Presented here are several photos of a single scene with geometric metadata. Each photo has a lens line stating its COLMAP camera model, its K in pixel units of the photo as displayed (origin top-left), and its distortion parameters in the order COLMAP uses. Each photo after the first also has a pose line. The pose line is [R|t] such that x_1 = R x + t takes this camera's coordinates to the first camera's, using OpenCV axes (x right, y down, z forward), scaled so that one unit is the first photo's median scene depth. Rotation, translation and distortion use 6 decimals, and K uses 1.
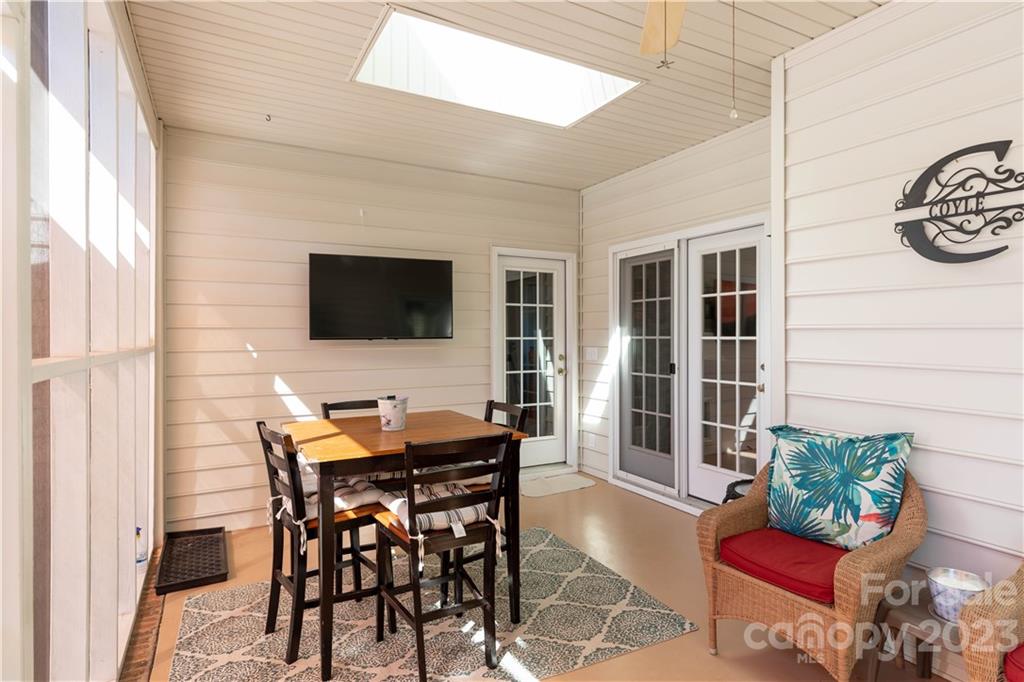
lens RADIAL K [[546.5, 0, 511.8], [0, 546.5, 335.8], [0, 0, 1]] dist [-0.002374, -0.000203]
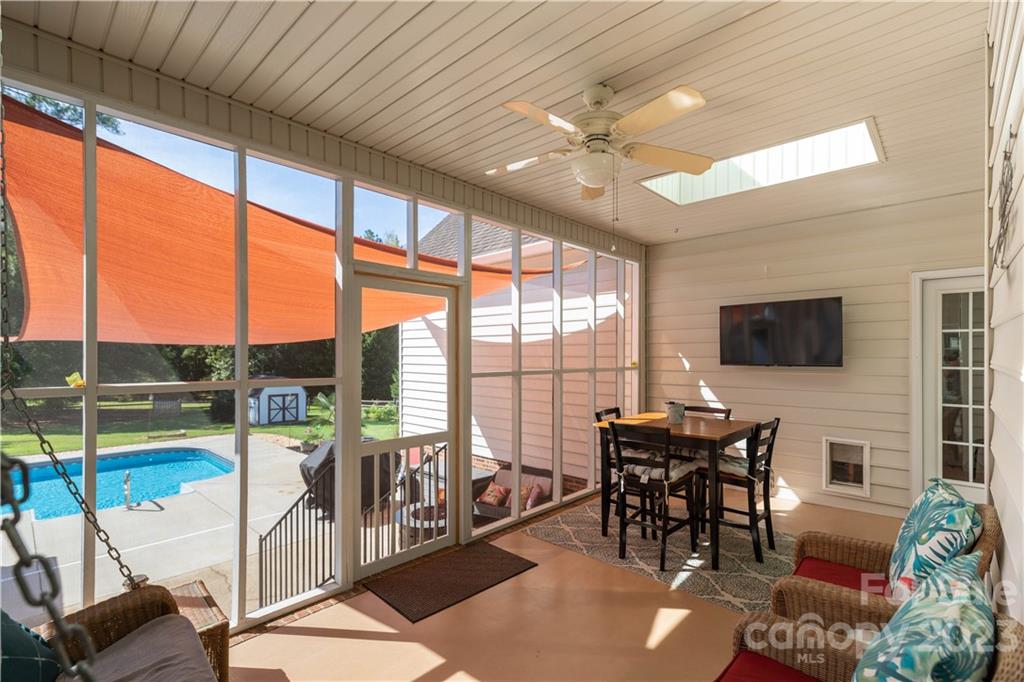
lens RADIAL K [[464.5, 0, 507.0], [0, 464.5, 358.0], [0, 0, 1]] dist [0.004373, 0.000867]
pose [[0.306609, 0.009023, -0.951793, 0.718364], [-0.001924, 0.999959, 0.008860, -0.024288], [0.951834, -0.000885, 0.306614, 0.084641]]
